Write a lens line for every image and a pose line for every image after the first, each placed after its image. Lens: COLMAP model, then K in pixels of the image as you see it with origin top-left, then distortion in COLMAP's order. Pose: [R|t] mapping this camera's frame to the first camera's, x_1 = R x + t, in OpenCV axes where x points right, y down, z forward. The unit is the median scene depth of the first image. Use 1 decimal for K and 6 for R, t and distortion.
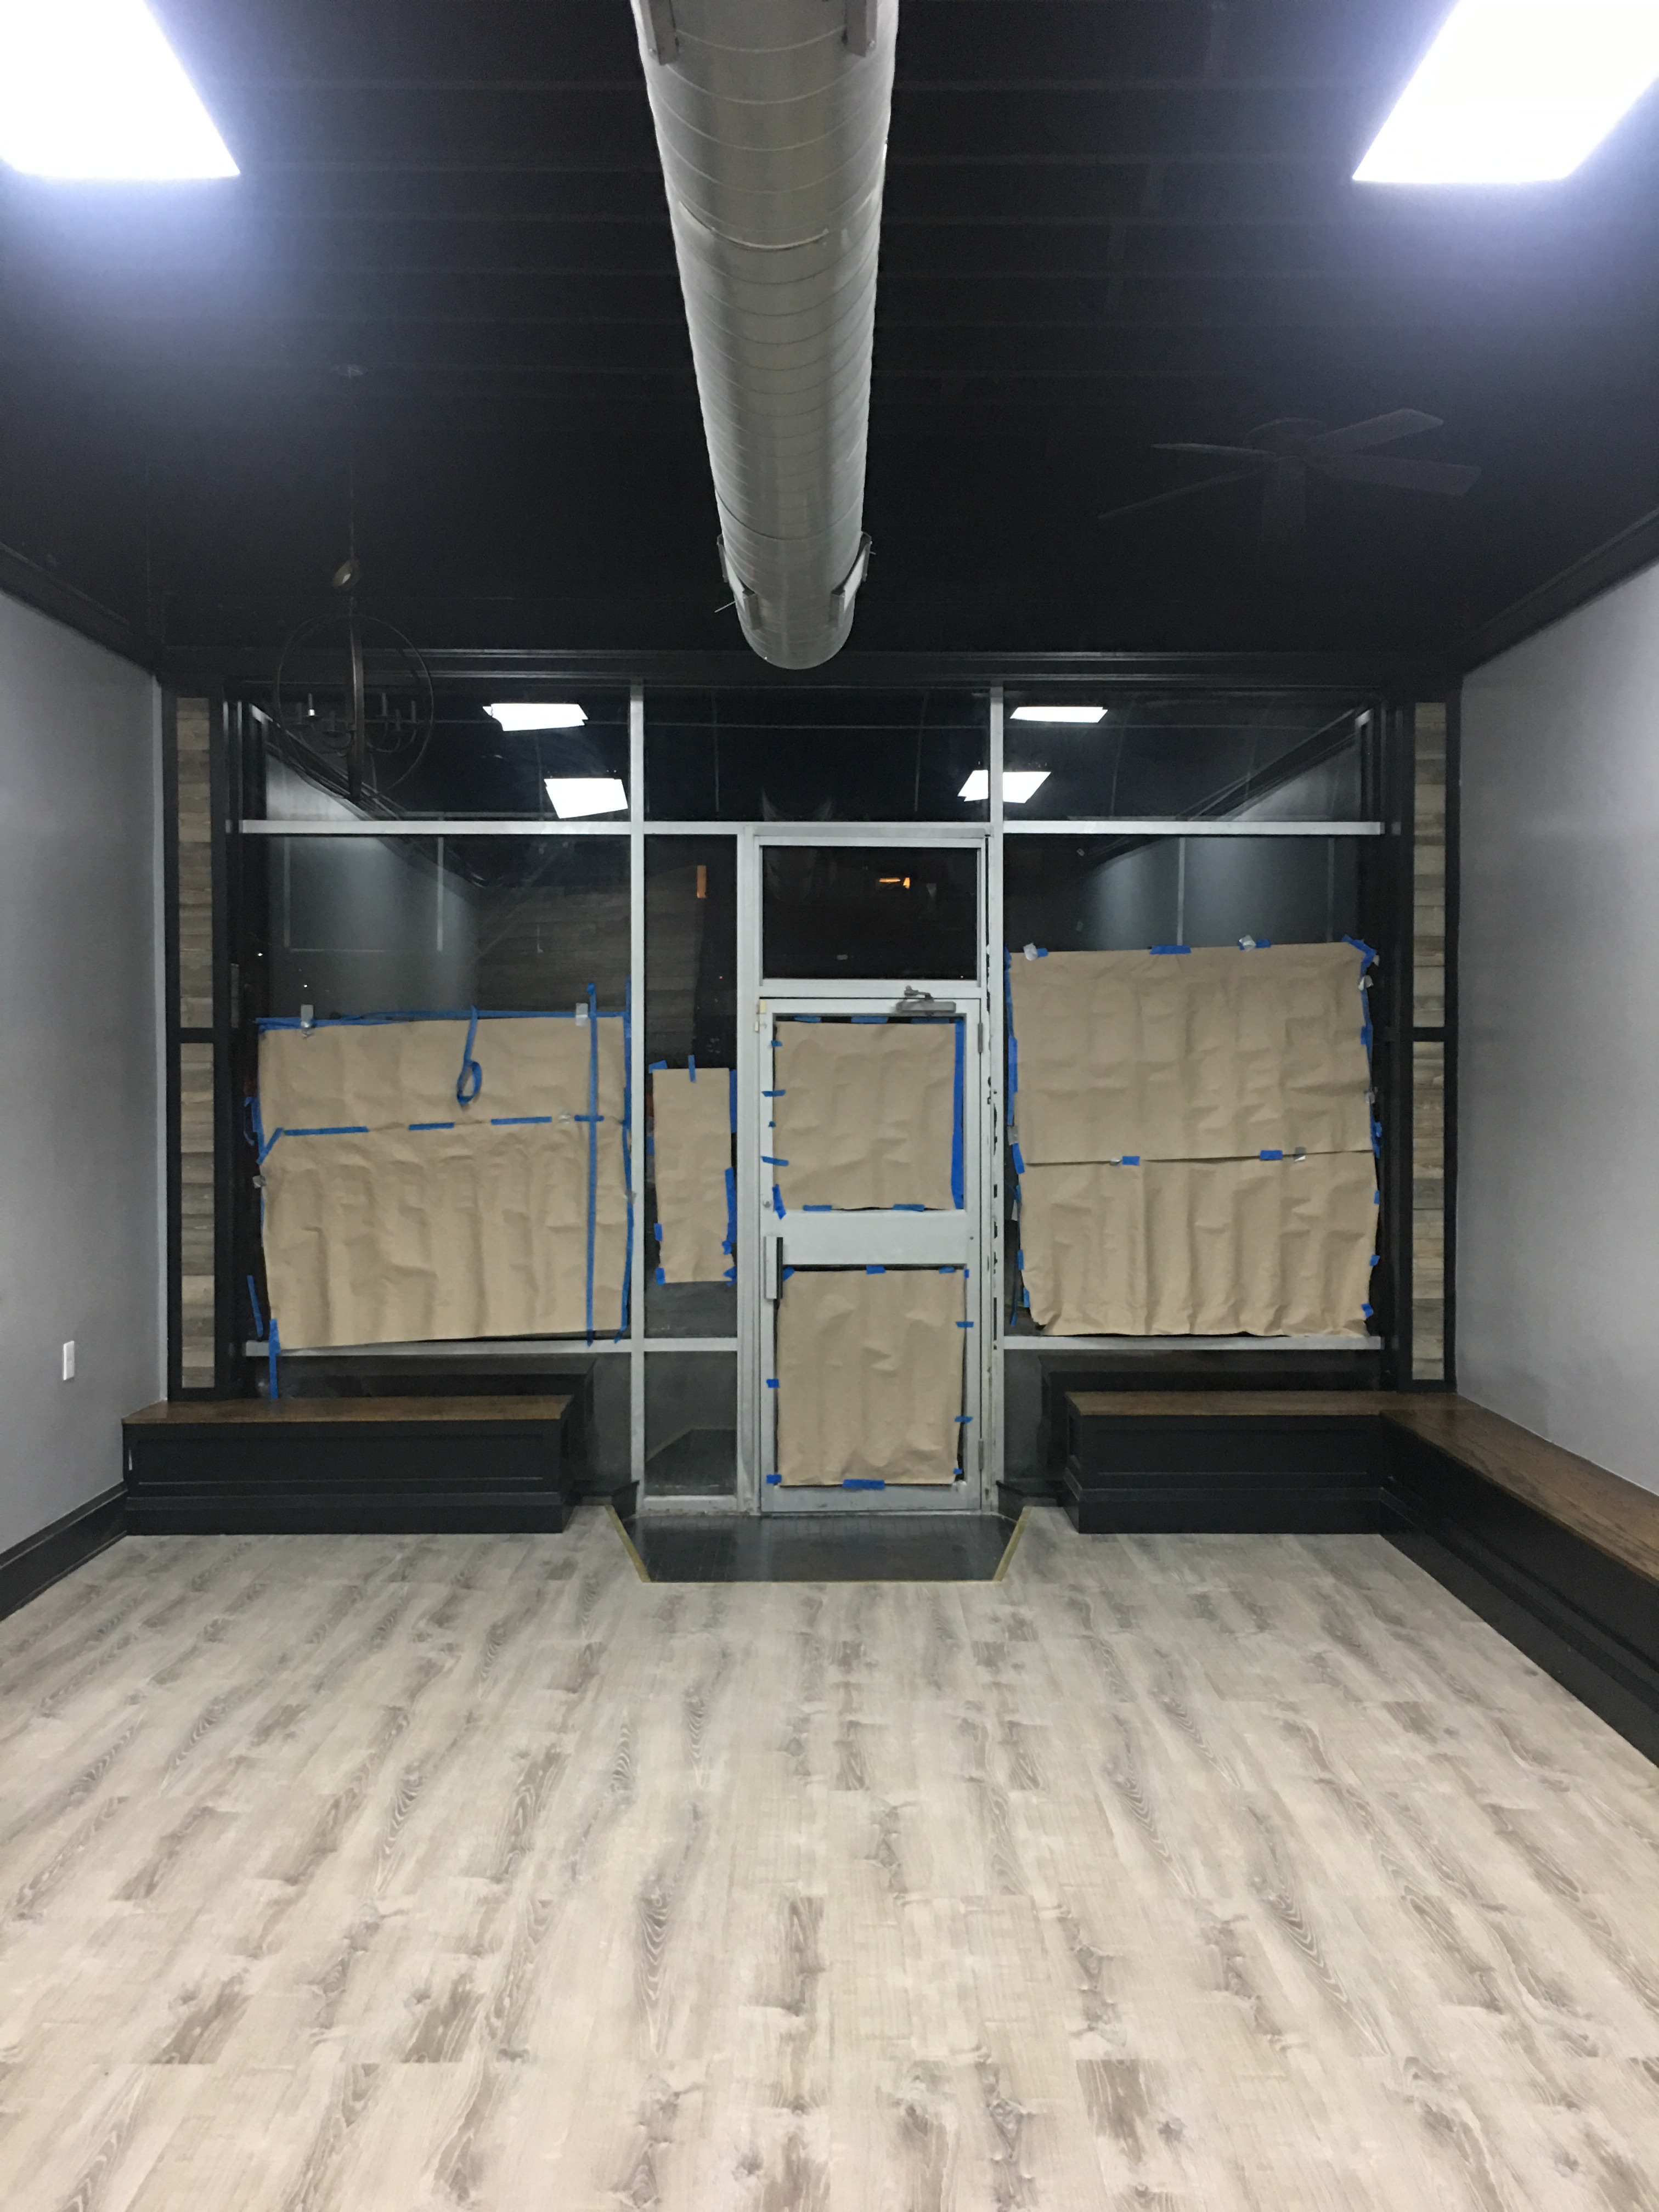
lens RADIAL K [[1901.0, 0, 821.4], [0, 1901.0, 1102.2], [0, 0, 1]] dist [0.052789, -0.034634]
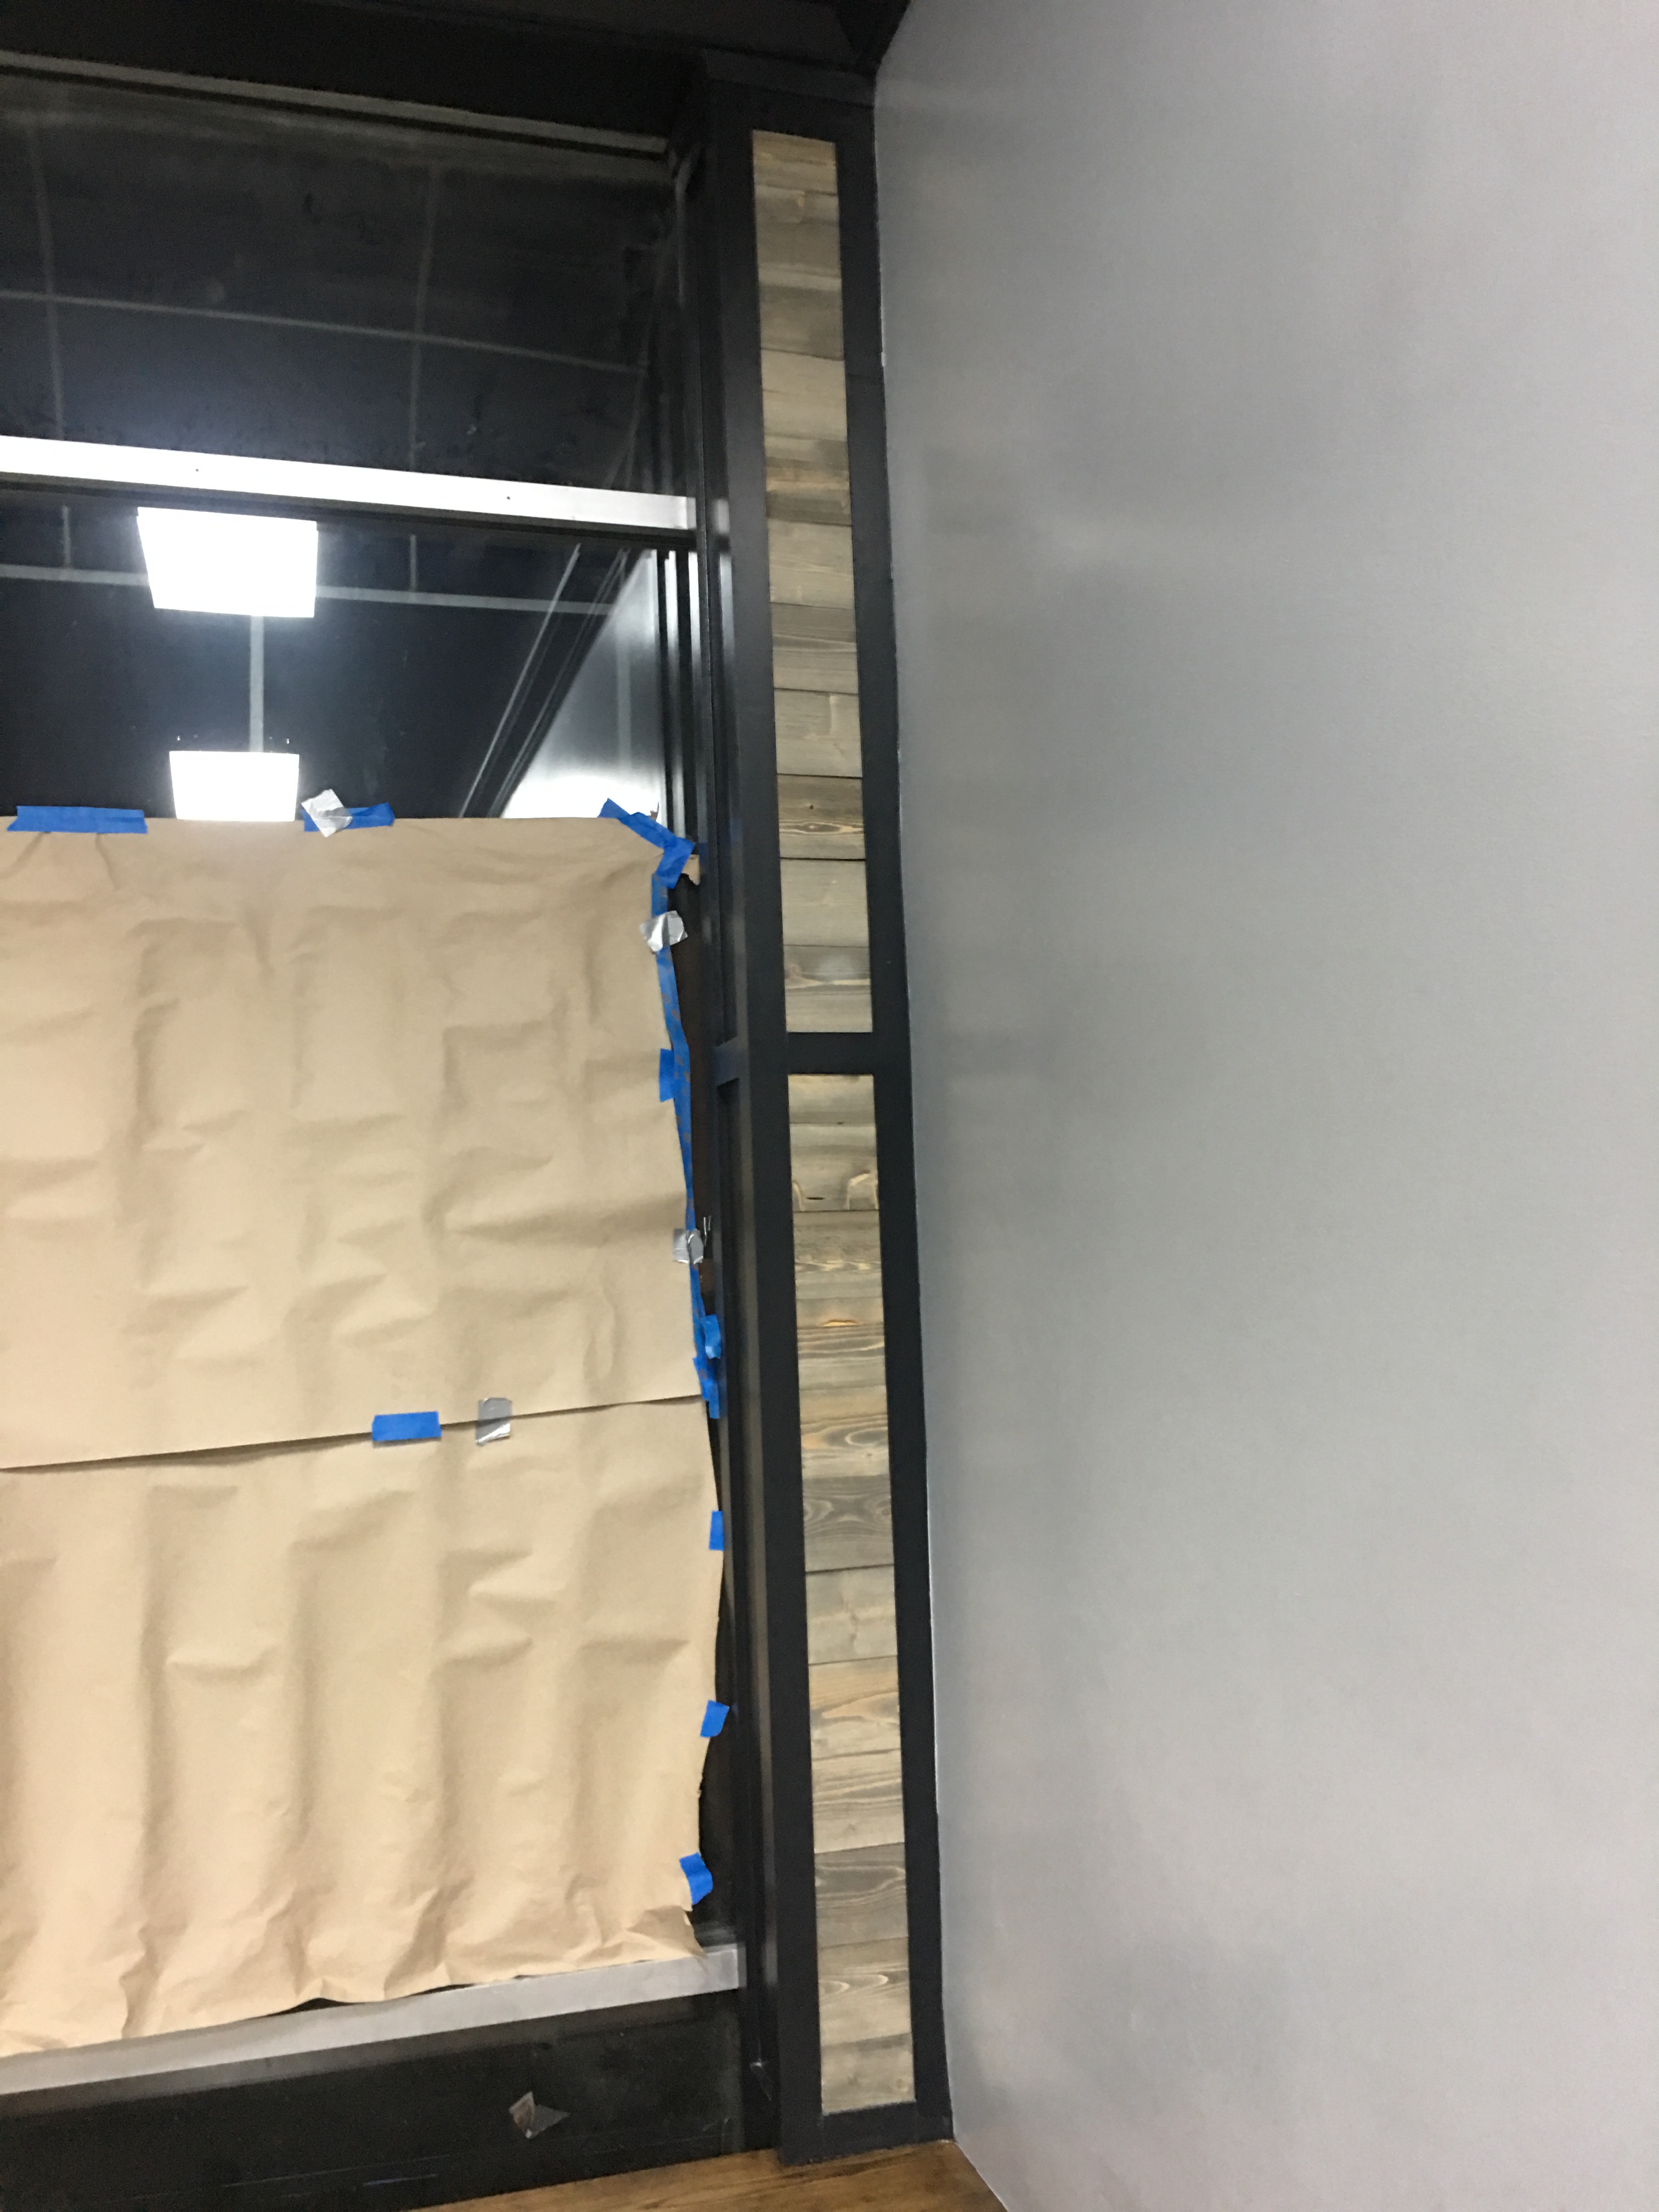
lens RADIAL K [[1901.0, 0, 837.0], [0, 1901.0, 1102.6], [0, 0, 1]] dist [0.052789, -0.034634]
pose [[0.965367, -0.011432, 0.260645, 0.222682], [0.040027, 0.993702, -0.104665, 0.009083], [-0.257806, 0.111473, 0.959745, 0.651281]]
